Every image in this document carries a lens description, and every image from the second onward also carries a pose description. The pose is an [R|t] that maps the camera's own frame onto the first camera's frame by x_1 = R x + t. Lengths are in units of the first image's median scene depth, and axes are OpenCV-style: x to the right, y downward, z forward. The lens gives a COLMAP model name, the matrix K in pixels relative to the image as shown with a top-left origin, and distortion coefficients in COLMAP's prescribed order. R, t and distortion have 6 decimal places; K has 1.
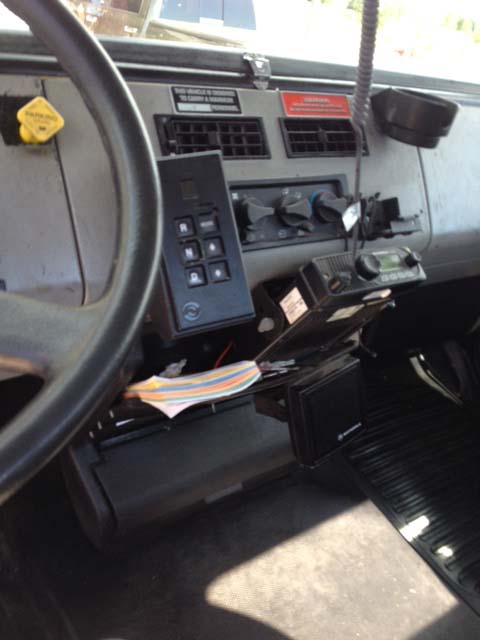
lens RADIAL K [[611.5, 0, 236.2], [0, 611.5, 335.3], [0, 0, 1]] dist [0.030855, 0.000000]
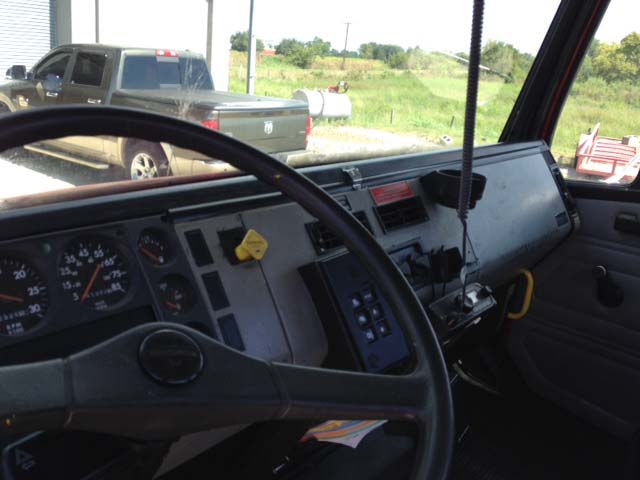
lens RADIAL K [[611.5, 0, 323.5], [0, 611.5, 238.4], [0, 0, 1]] dist [0.030855, 0.000000]
pose [[0.968788, -0.144715, 0.201264, -0.318332], [0.181878, 0.966624, -0.180441, -0.059663], [-0.168434, 0.211415, 0.962774, -0.270656]]
